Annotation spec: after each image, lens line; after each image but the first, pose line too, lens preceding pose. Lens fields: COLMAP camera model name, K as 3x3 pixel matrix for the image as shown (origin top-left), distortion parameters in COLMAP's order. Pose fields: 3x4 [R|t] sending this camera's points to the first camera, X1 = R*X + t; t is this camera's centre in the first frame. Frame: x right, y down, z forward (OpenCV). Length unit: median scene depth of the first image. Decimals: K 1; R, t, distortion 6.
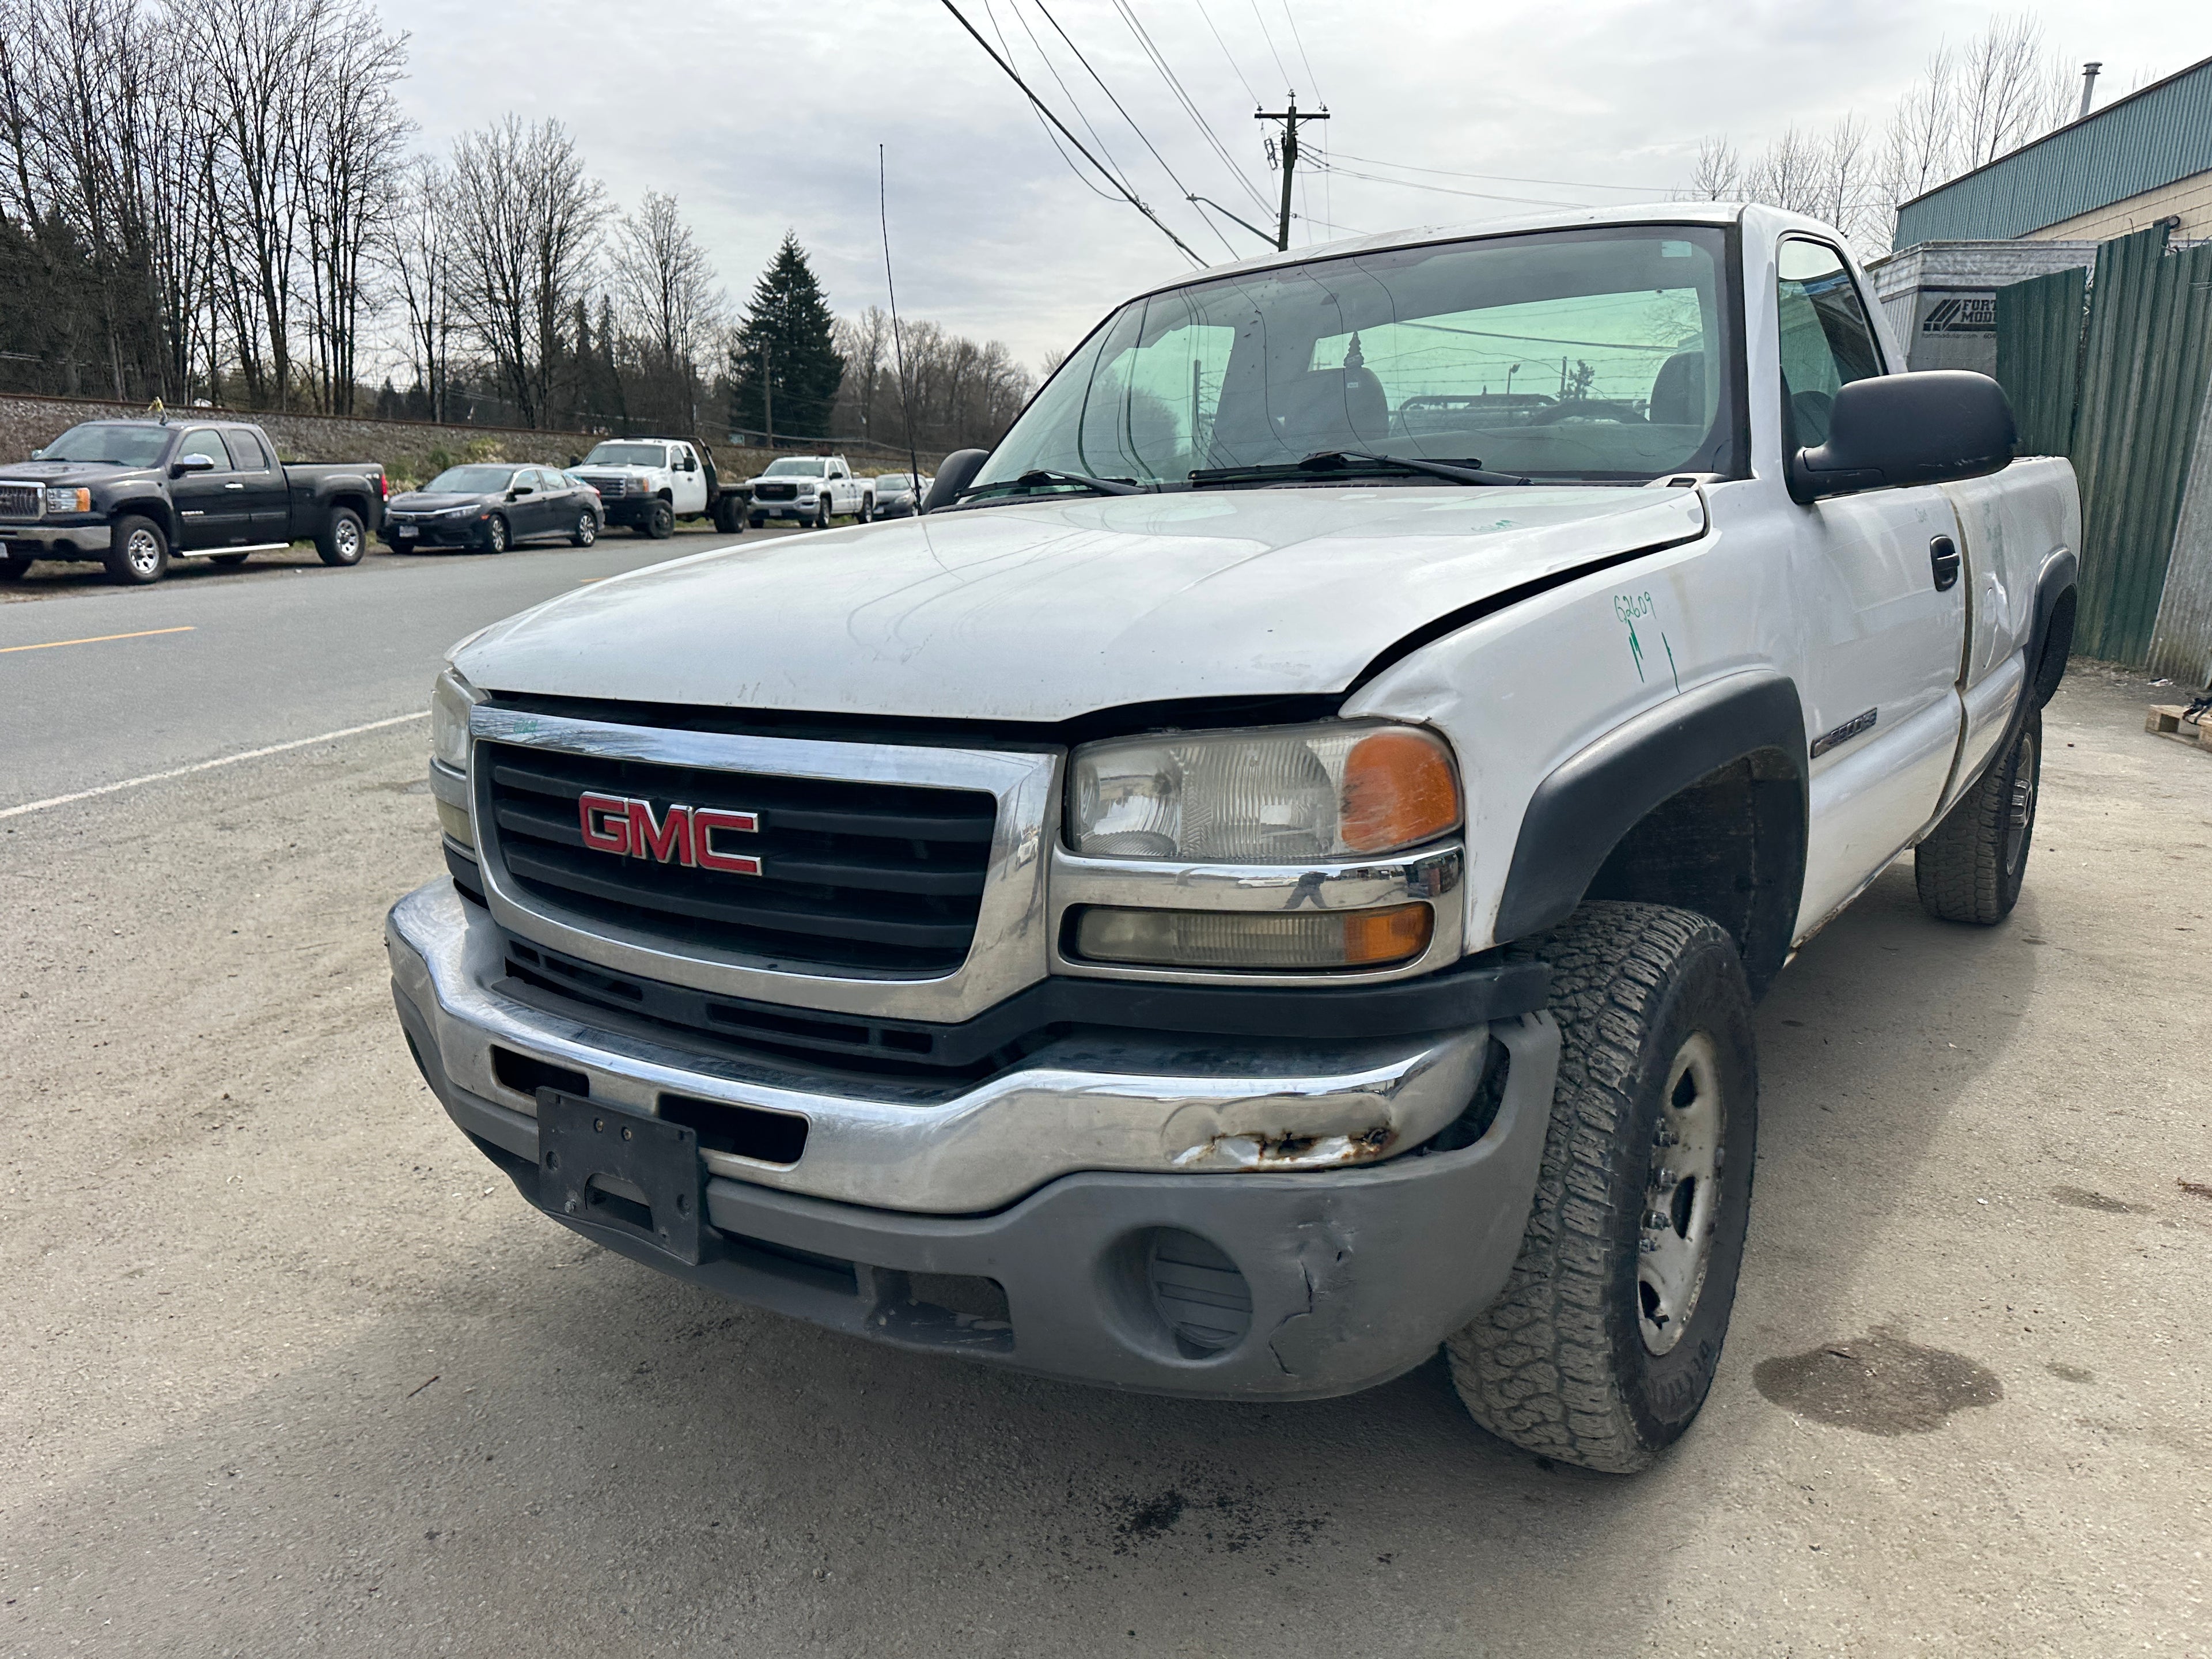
lens RADIAL K [[1558.3, 0, 1111.2], [0, 1558.3, 826.9], [0, 0, 1]] dist [0.031701, -0.039451]
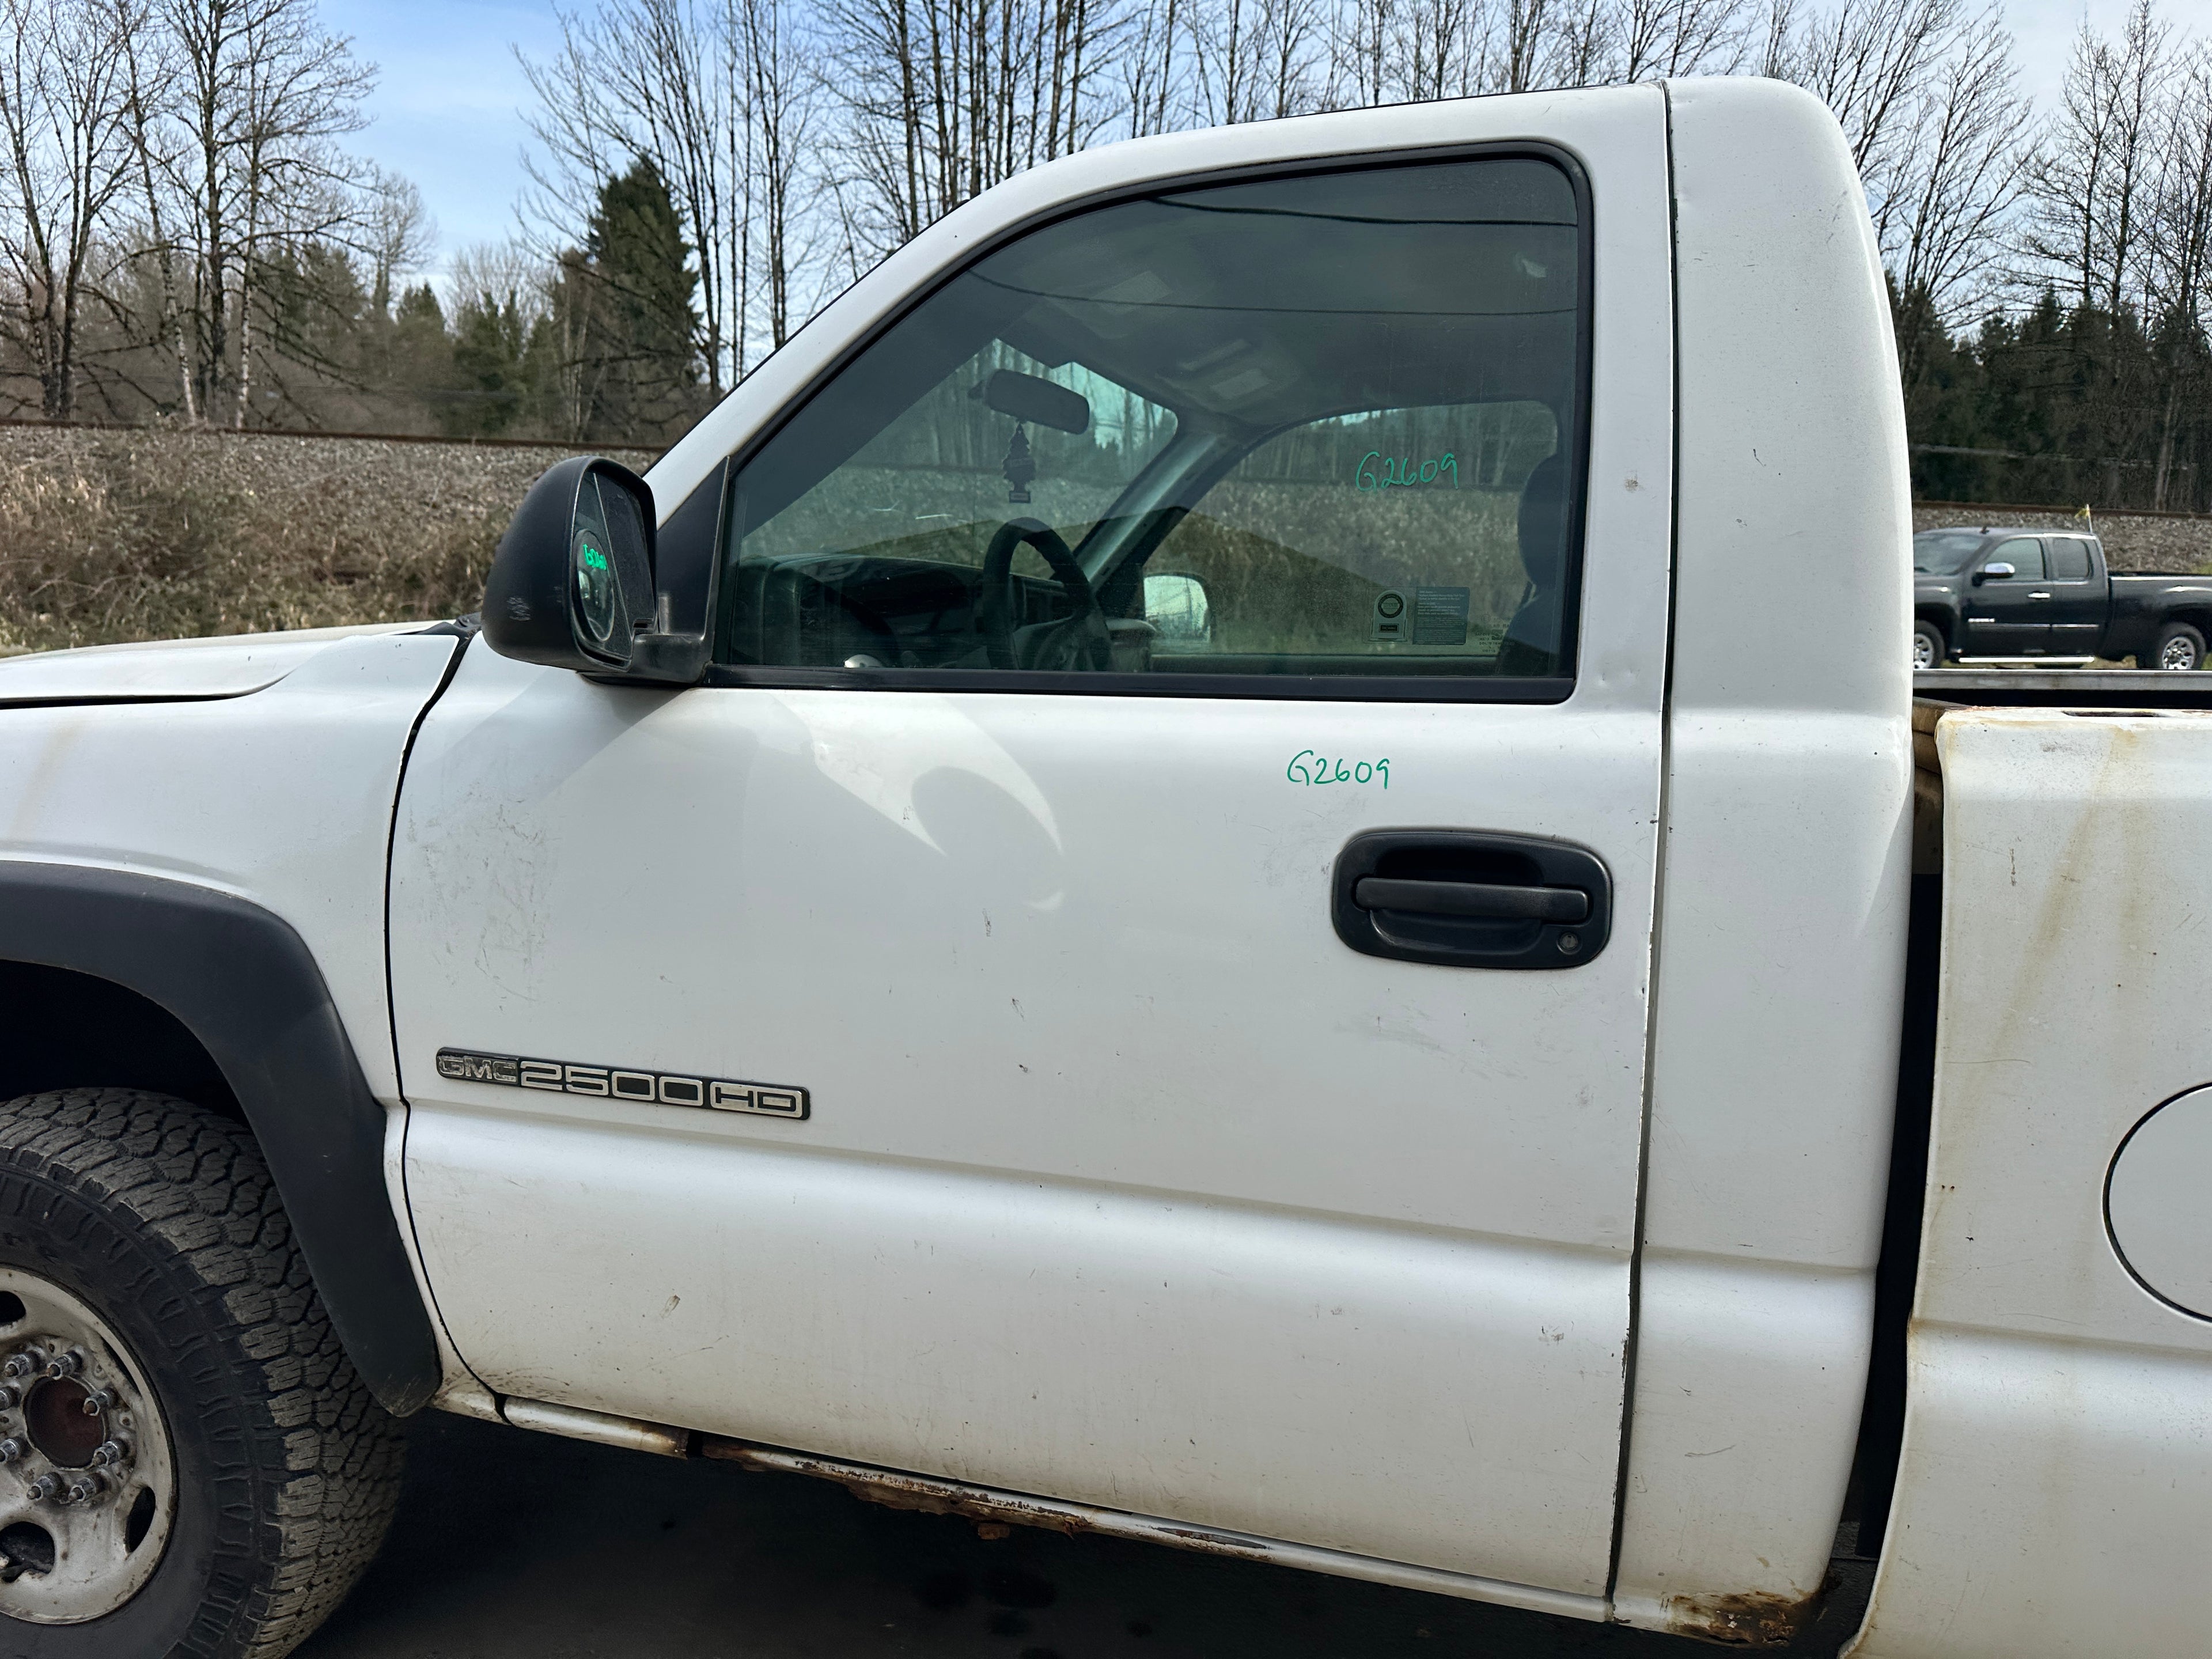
lens RADIAL K [[1558.3, 0, 1107.3], [0, 1558.3, 843.0], [0, 0, 1]] dist [0.031701, -0.039451]
pose [[0.355019, 0.177103, -0.917930, 0.150931], [-0.227195, 0.968799, 0.099048, -0.035264], [0.906832, 0.173385, 0.384179, 0.134073]]
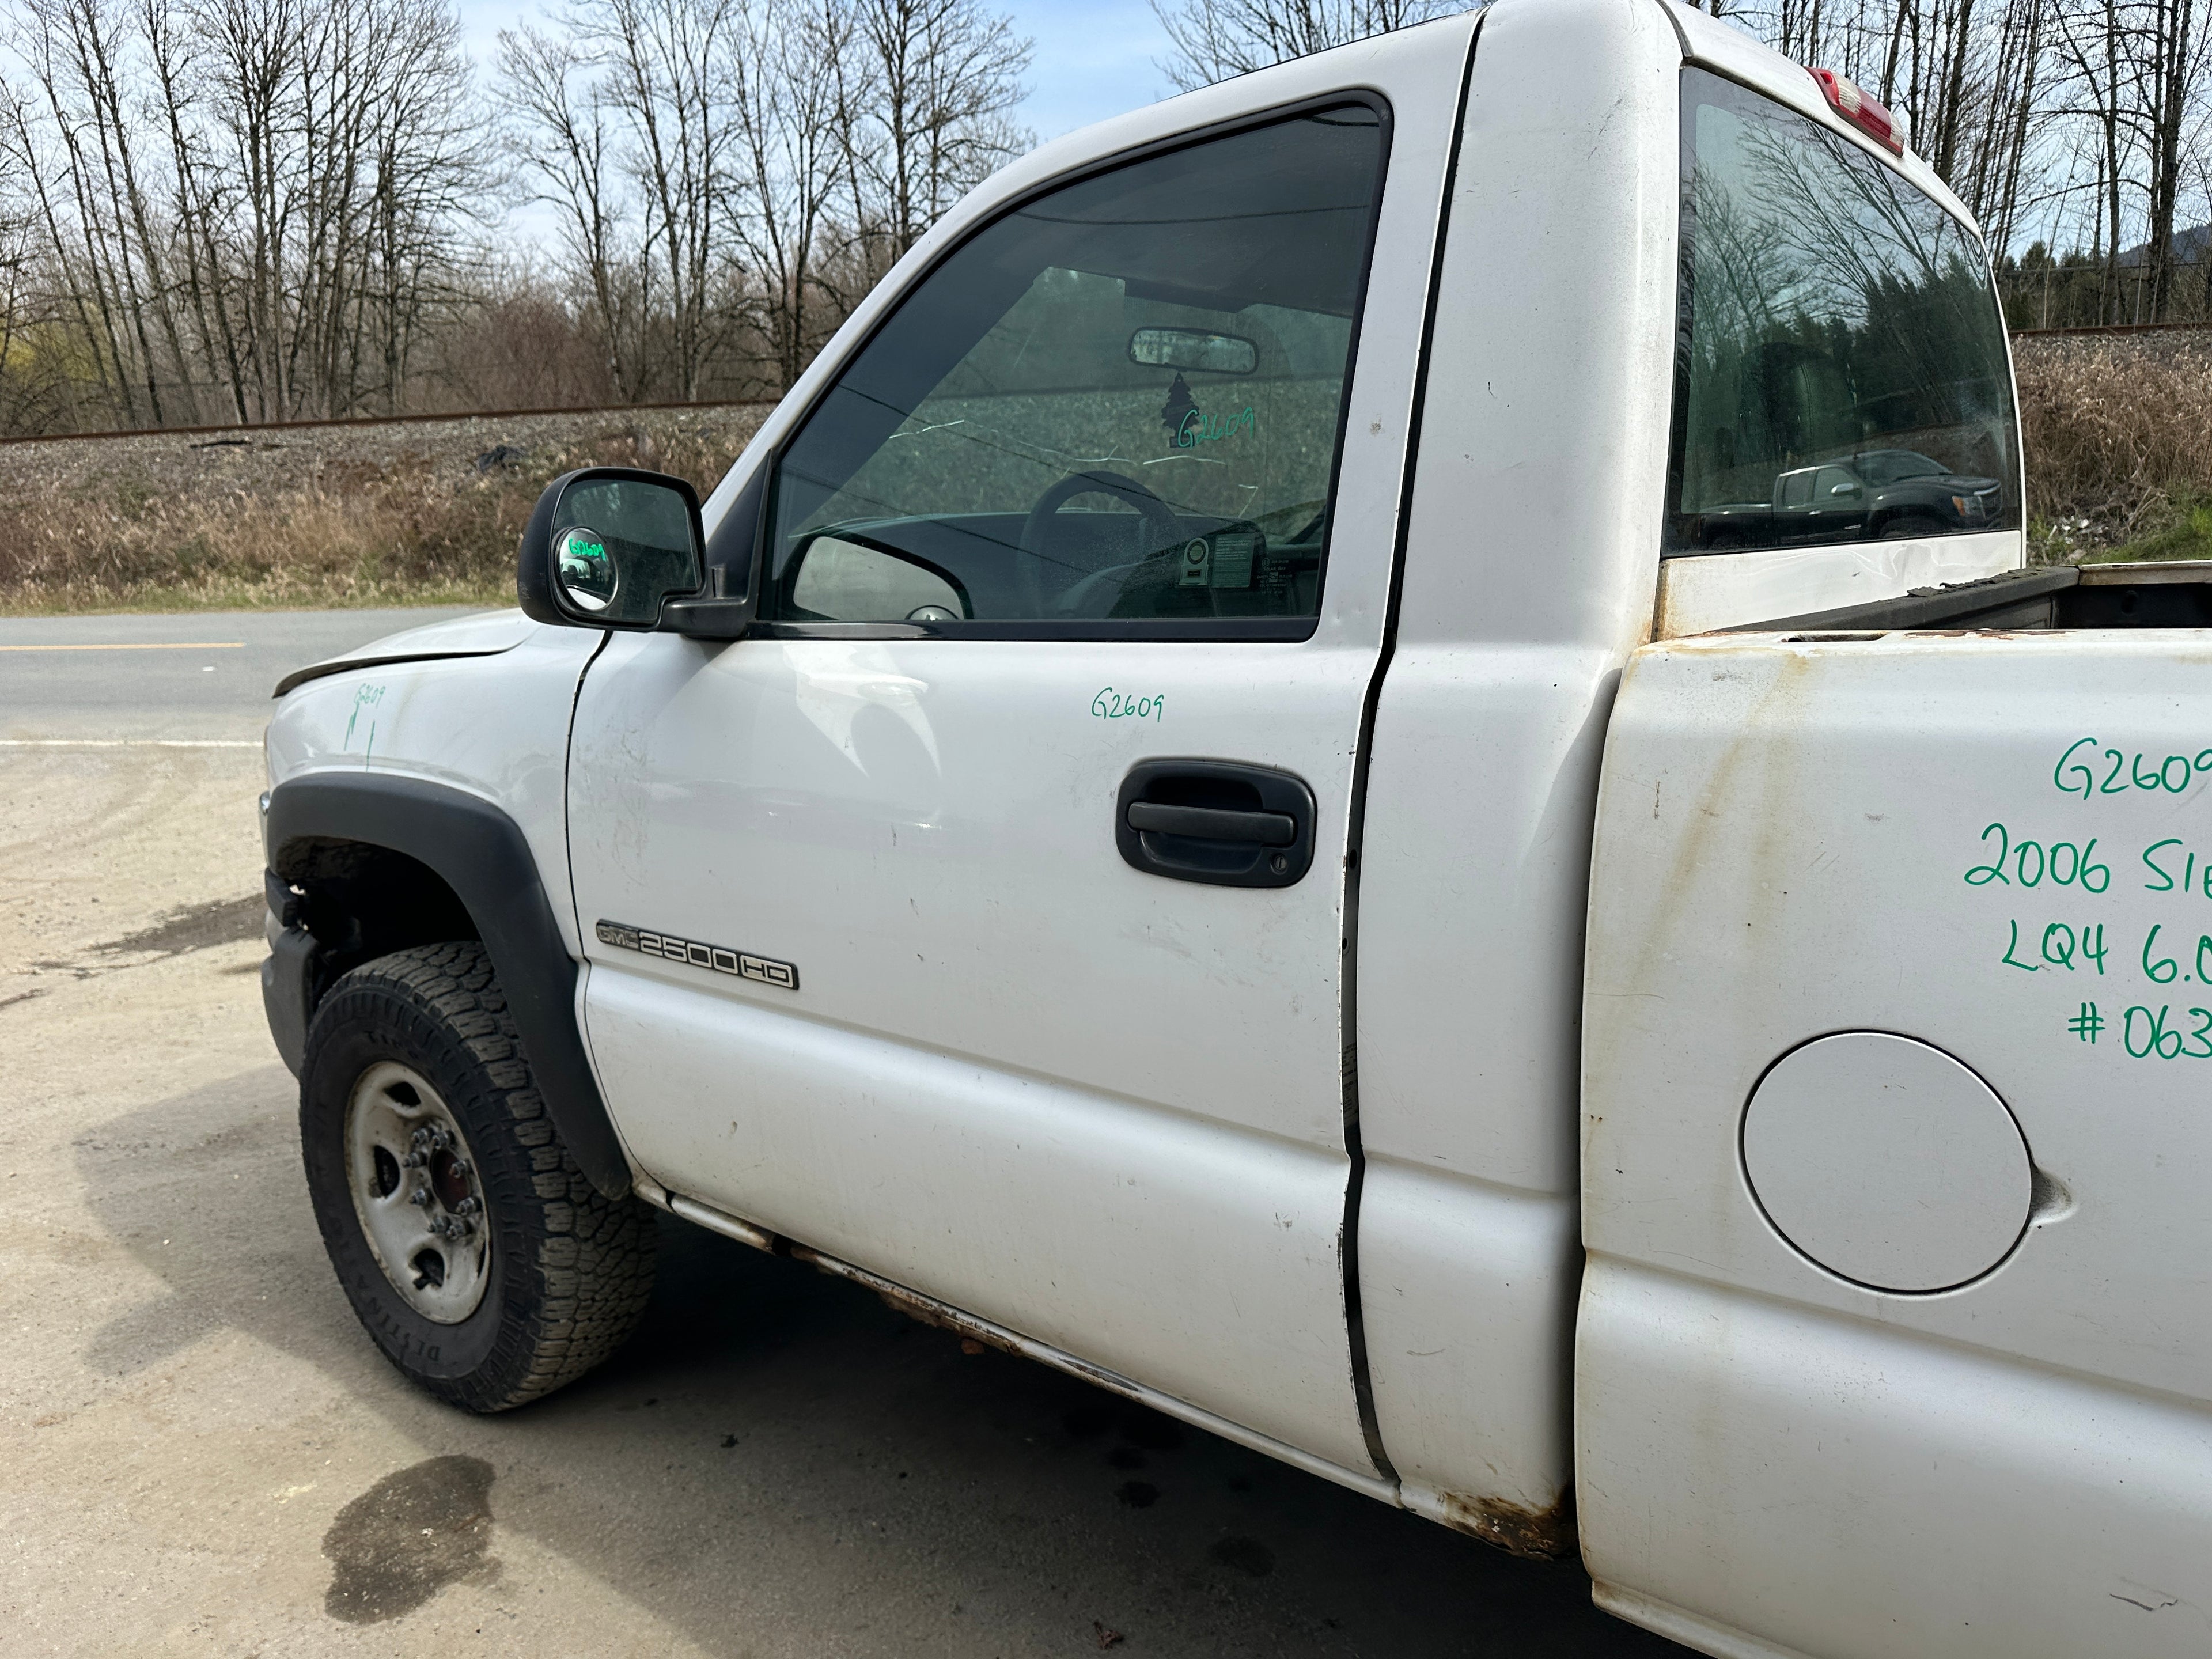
lens RADIAL K [[1558.3, 0, 1110.2], [0, 1558.3, 826.9], [0, 0, 1]] dist [0.031701, -0.039451]
pose [[-0.037107, 0.223156, -0.974076, 0.167756], [-0.171756, 0.958818, 0.226204, -0.045783], [0.984440, 0.175697, 0.002749, 0.170764]]
